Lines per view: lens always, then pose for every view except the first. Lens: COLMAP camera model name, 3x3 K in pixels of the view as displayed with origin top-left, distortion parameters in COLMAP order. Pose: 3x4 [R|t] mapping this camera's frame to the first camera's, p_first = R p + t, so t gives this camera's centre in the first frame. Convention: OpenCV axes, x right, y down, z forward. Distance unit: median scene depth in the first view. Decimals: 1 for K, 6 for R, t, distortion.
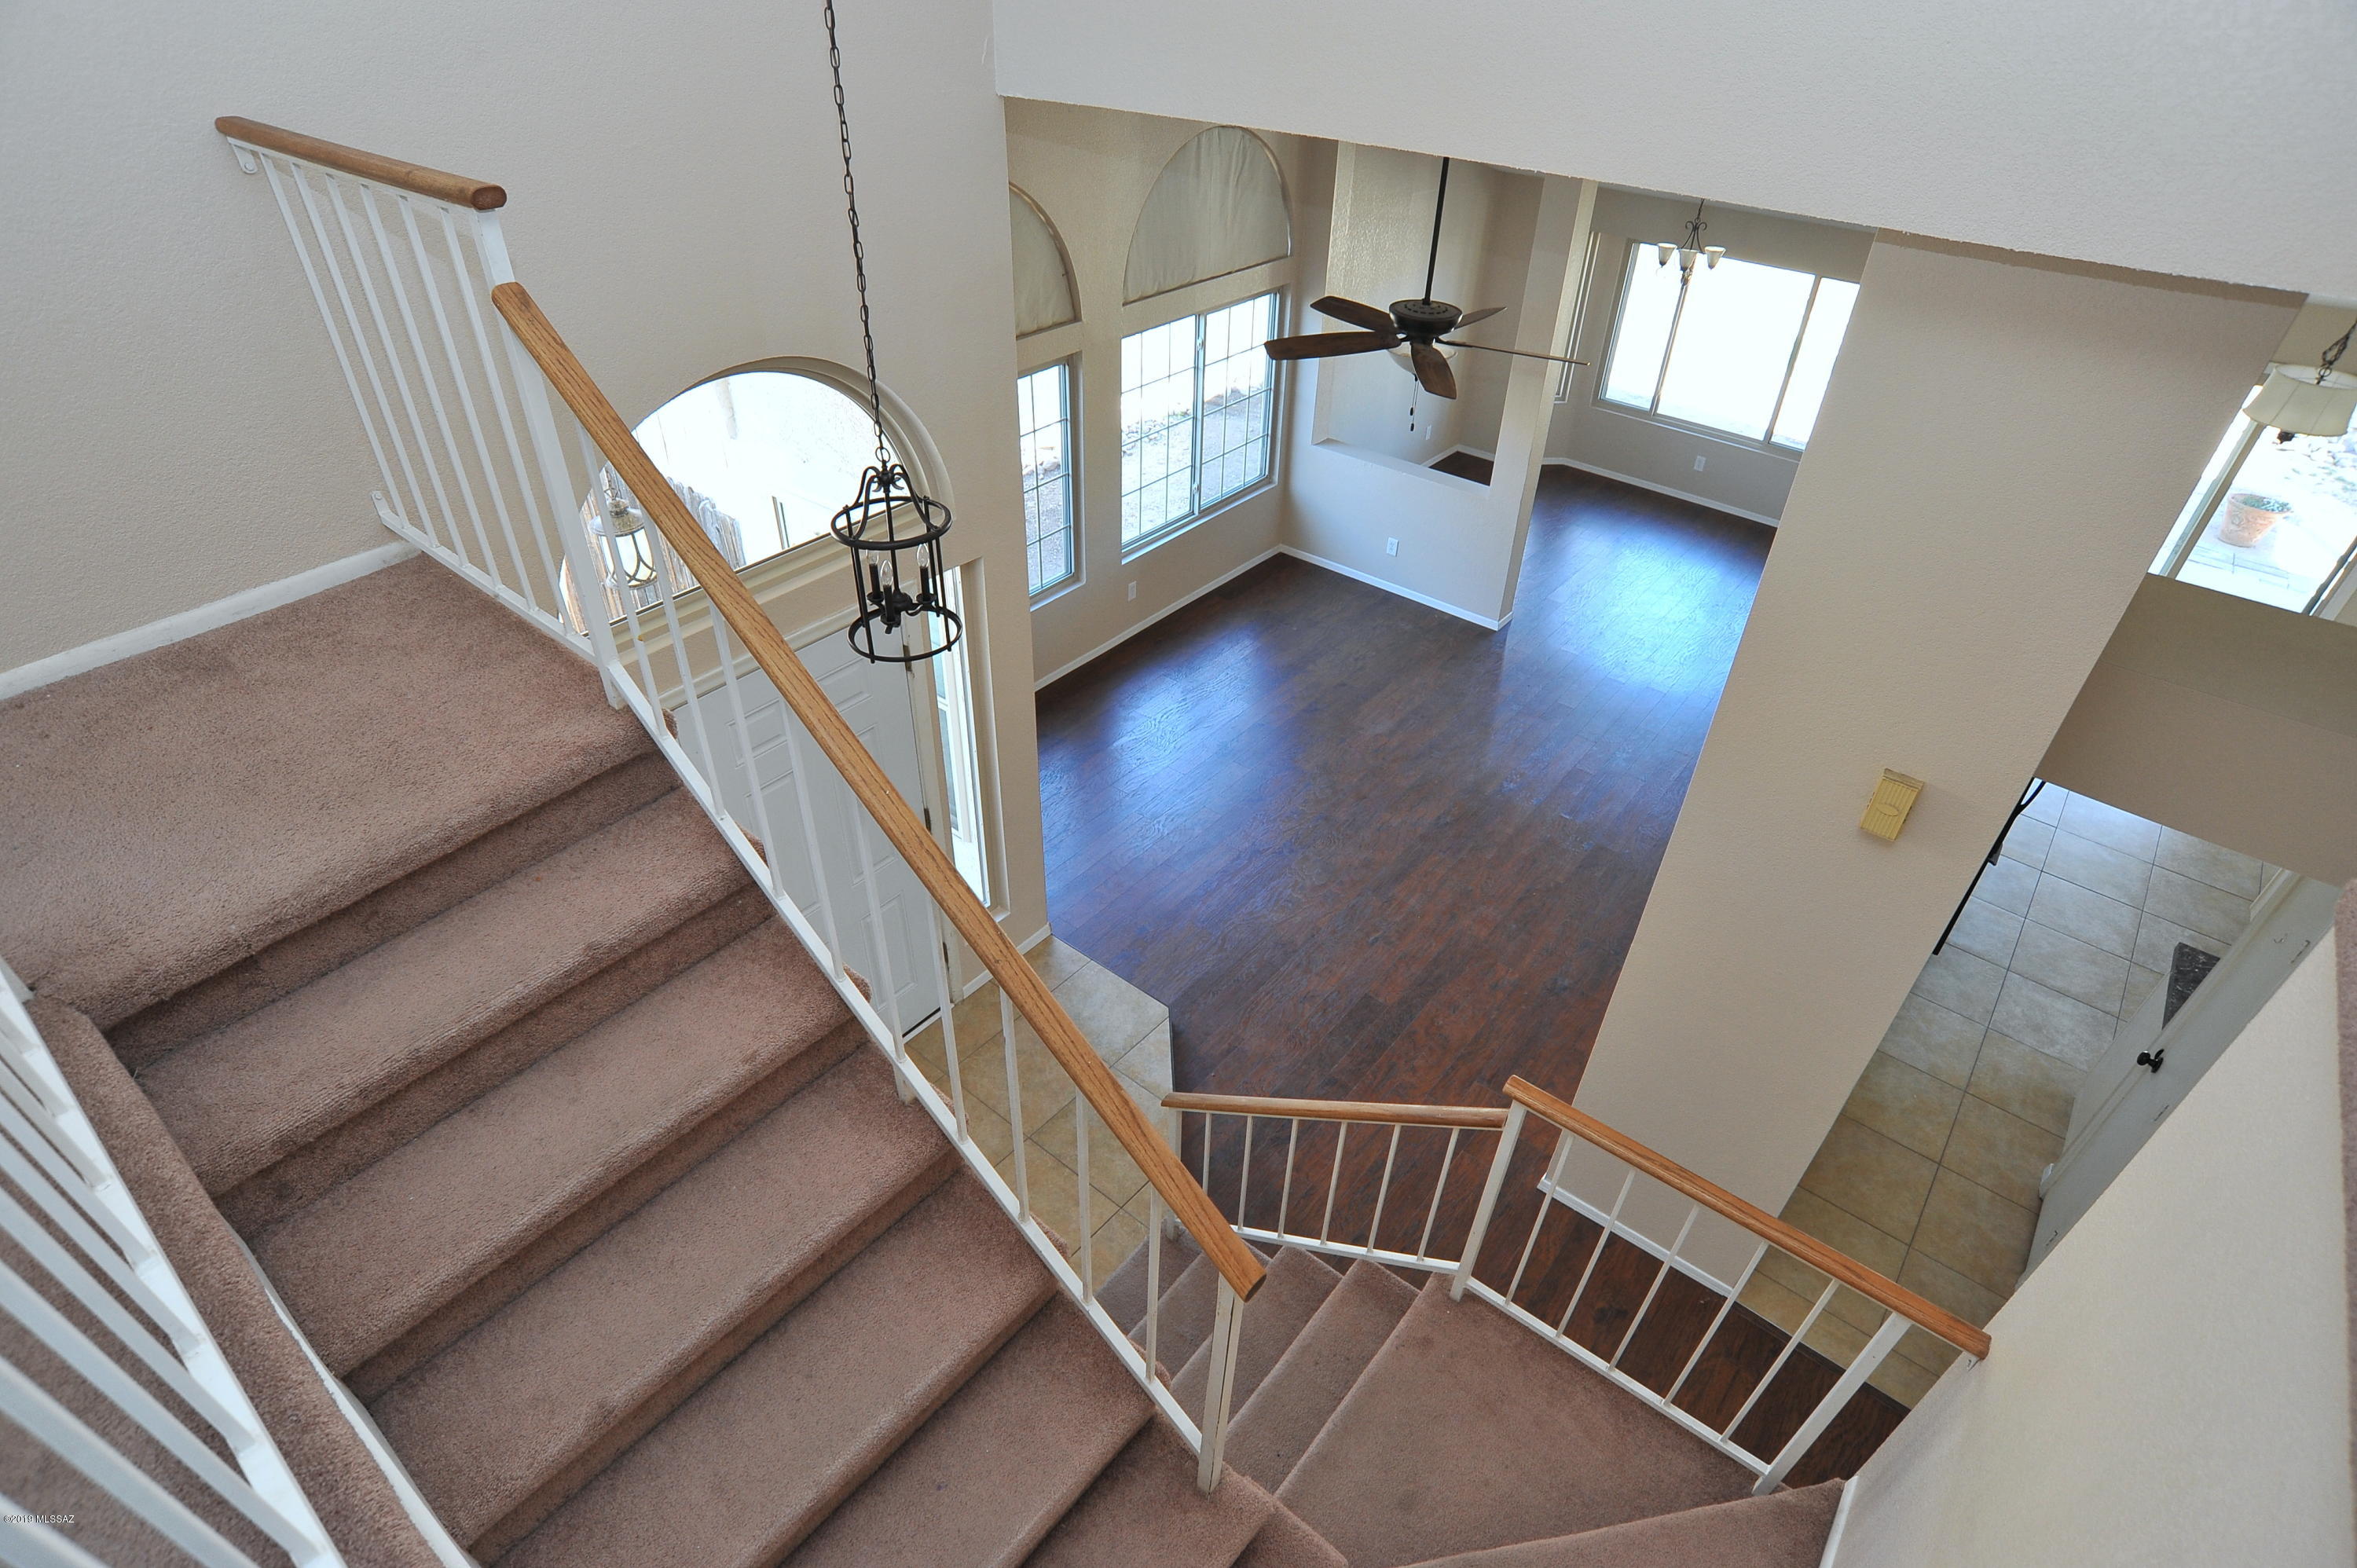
lens RADIAL K [[1188.7, 0, 1174.9], [0, 1188.7, 811.9], [0, 0, 1]] dist [-0.098490, 0.042662]
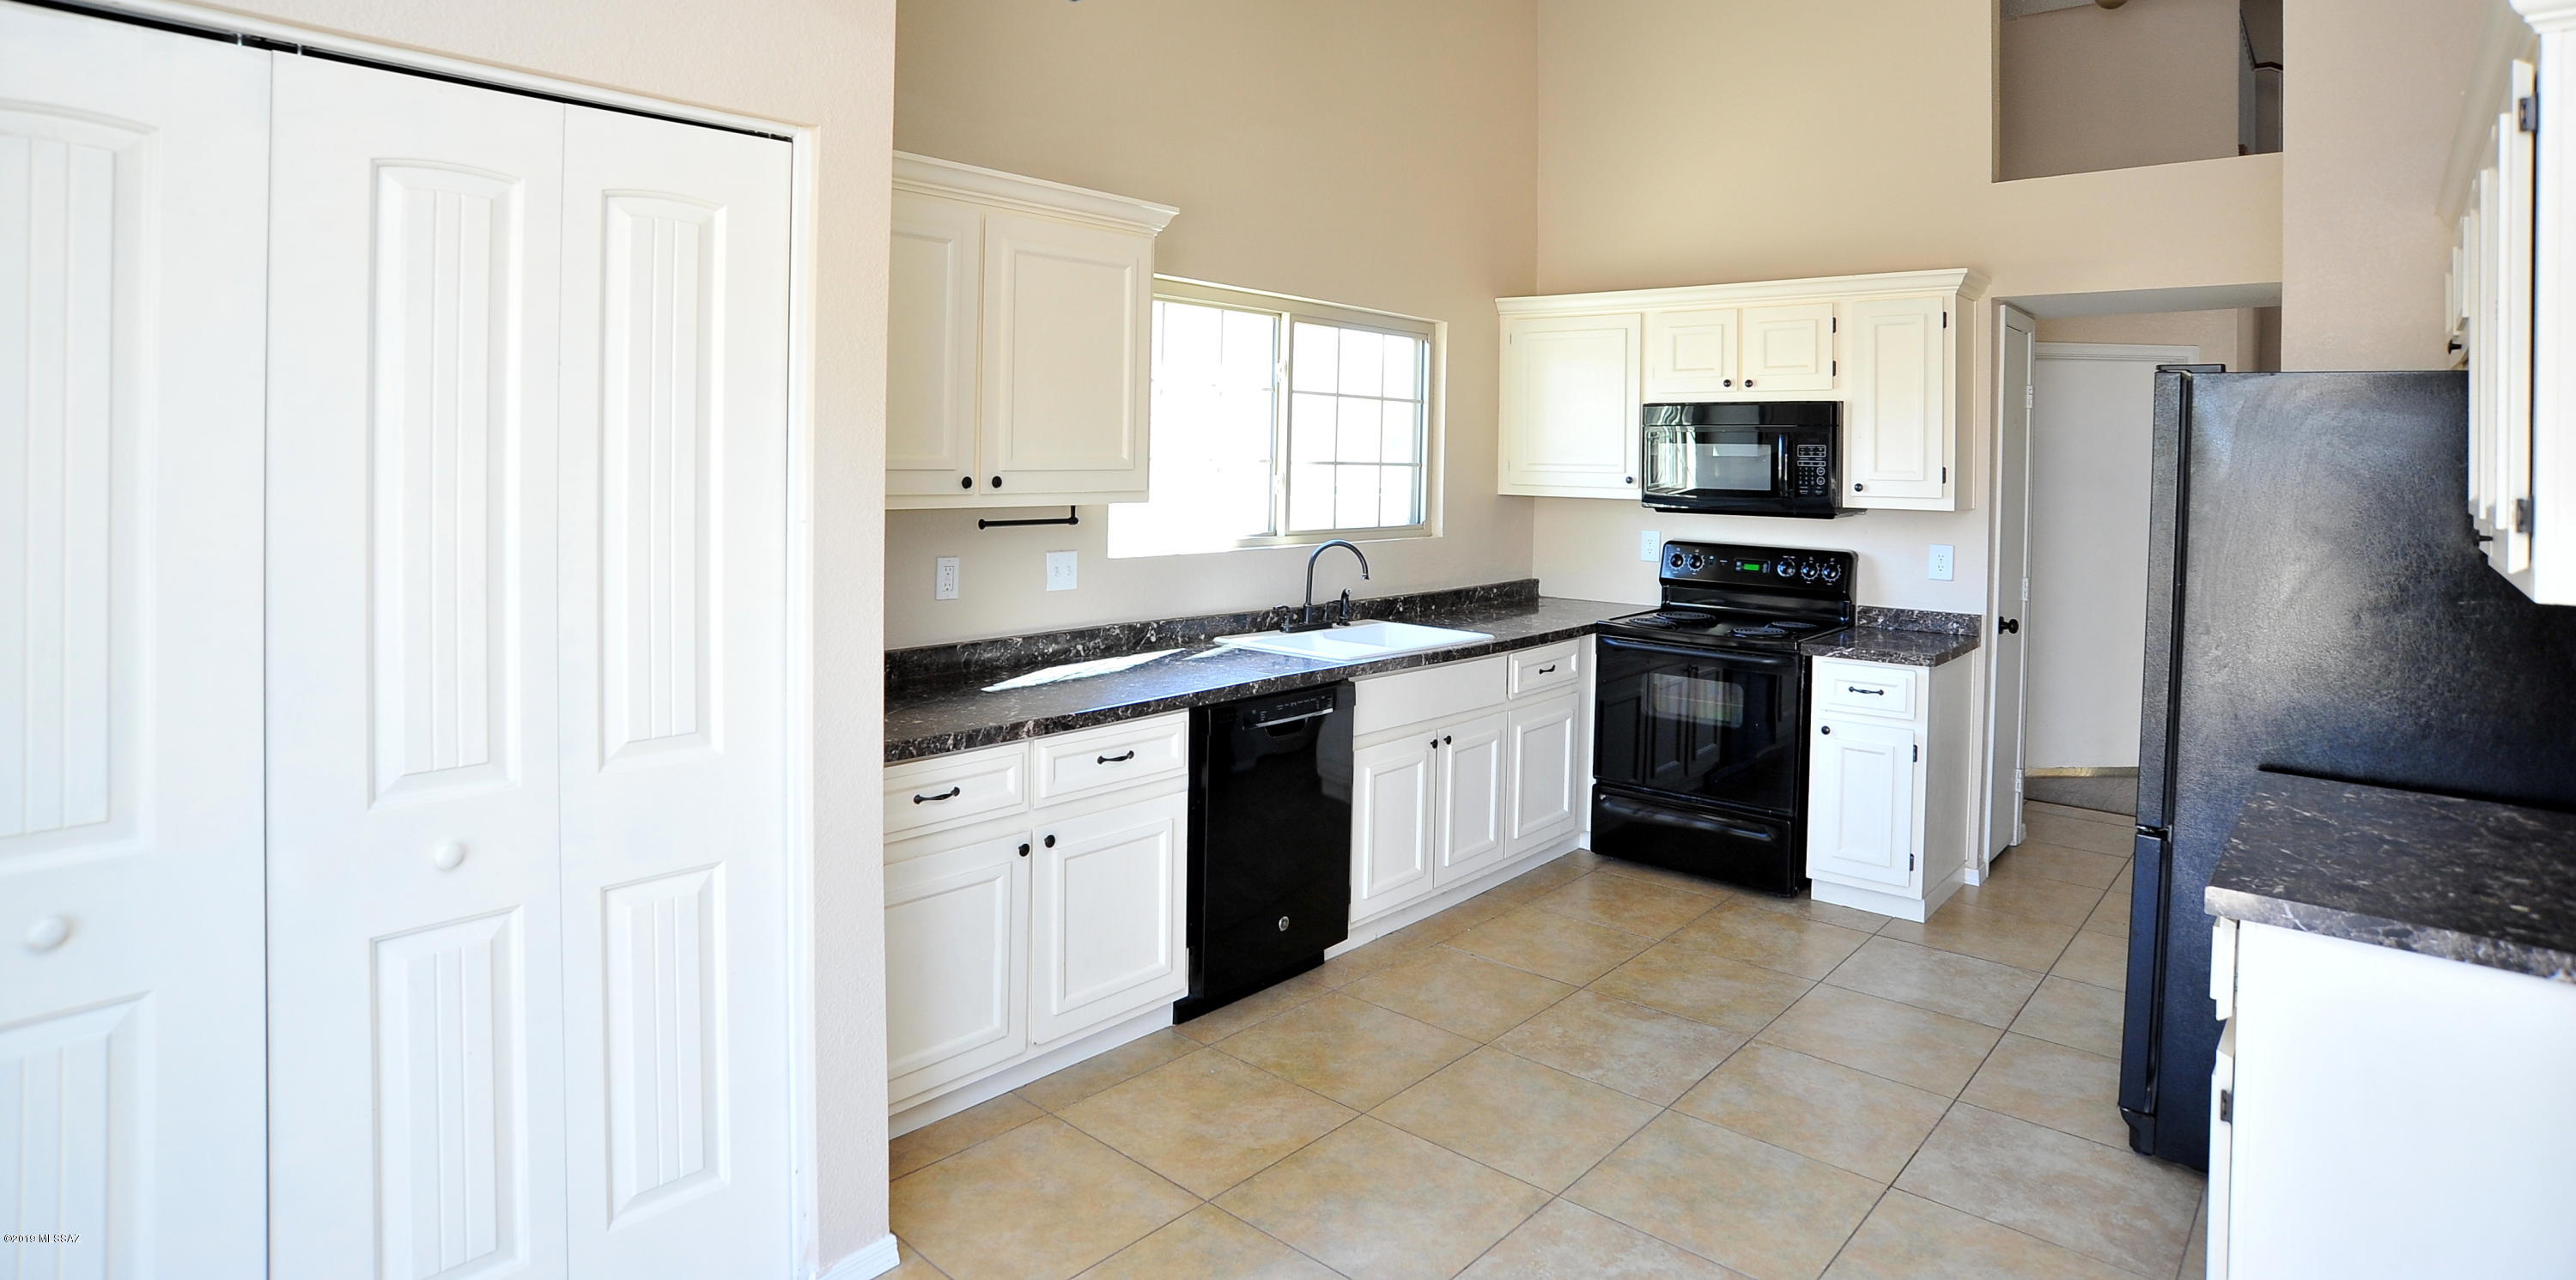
lens RADIAL K [[1311.7, 0, 1278.7], [0, 1311.7, 450.8], [0, 0, 1]] dist [-0.110151, 0.057119]
pose [[-0.998668, -0.032416, 0.040145, 0.864251], [-0.000514, 0.784235, 0.620463, -0.358638], [-0.051596, 0.619616, -0.783207, 1.071231]]
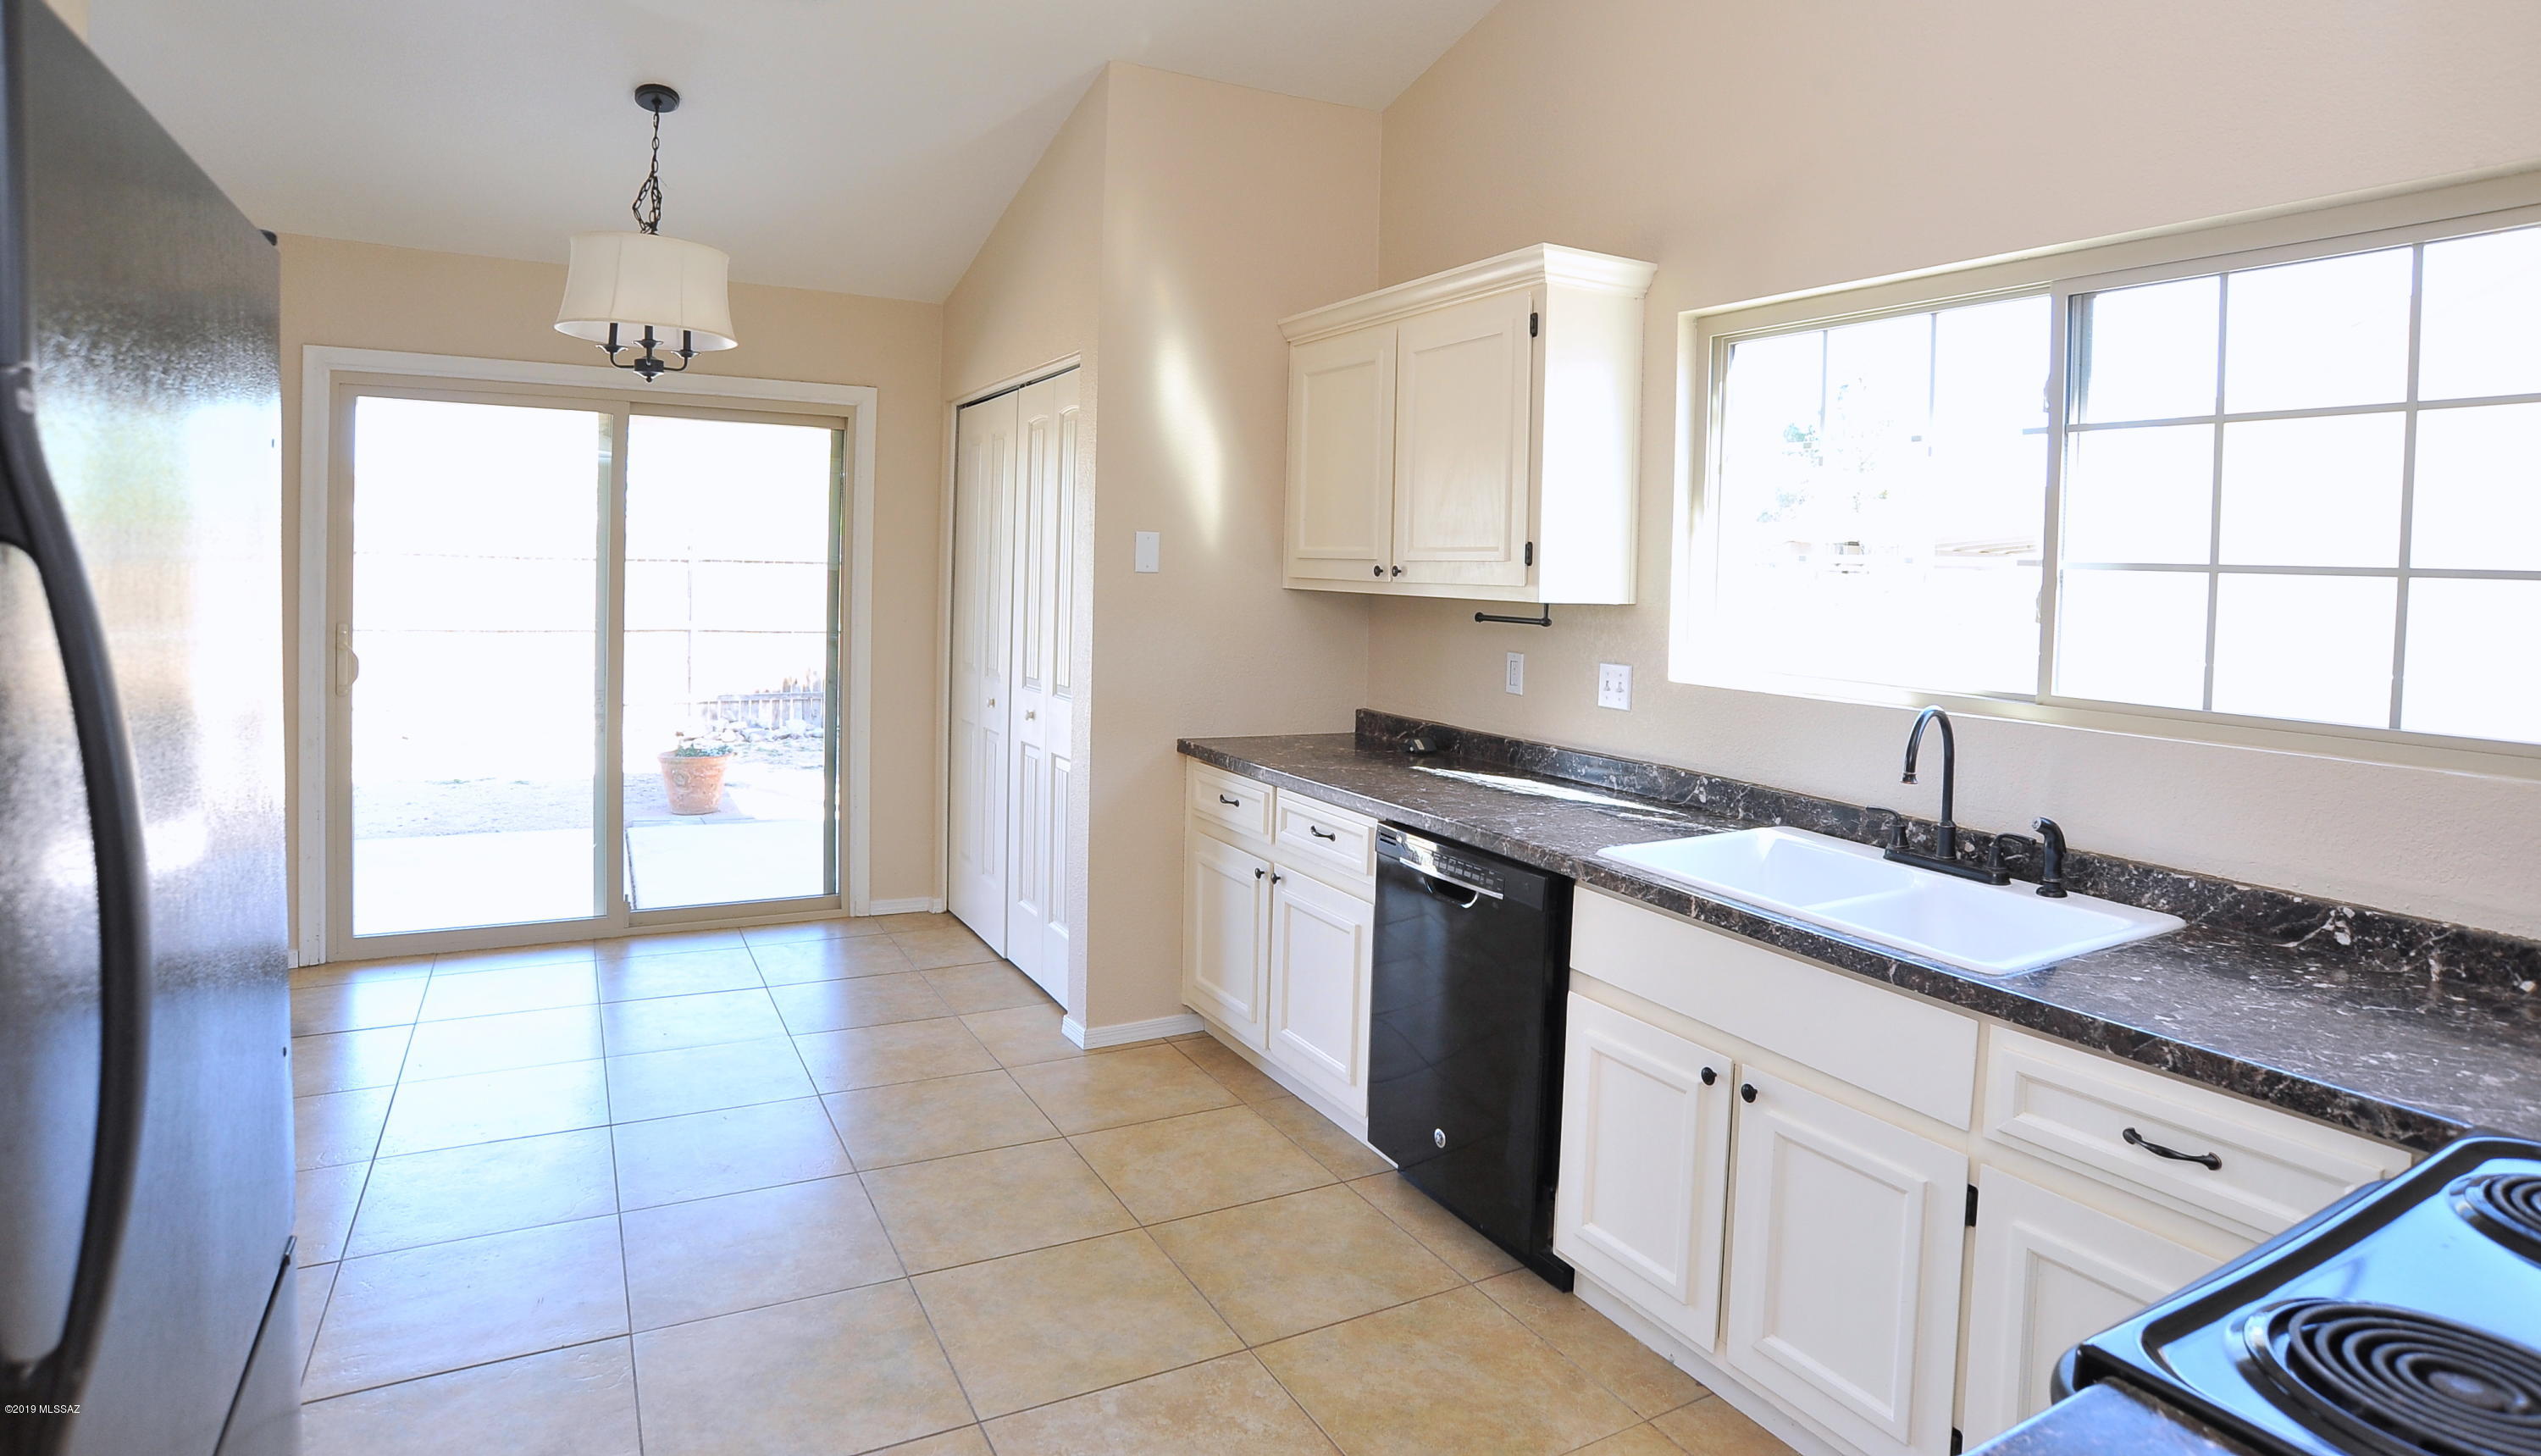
lens RADIAL K [[1358.6, 0, 1303.9], [0, 1358.6, 594.4], [0, 0, 1]] dist [-0.089399, 0.039303]
pose [[0.359447, -0.024623, 0.932841, 0.487894], [0.562220, 0.803565, -0.195427, 0.020288], [-0.744786, 0.594708, 0.302683, 0.602025]]
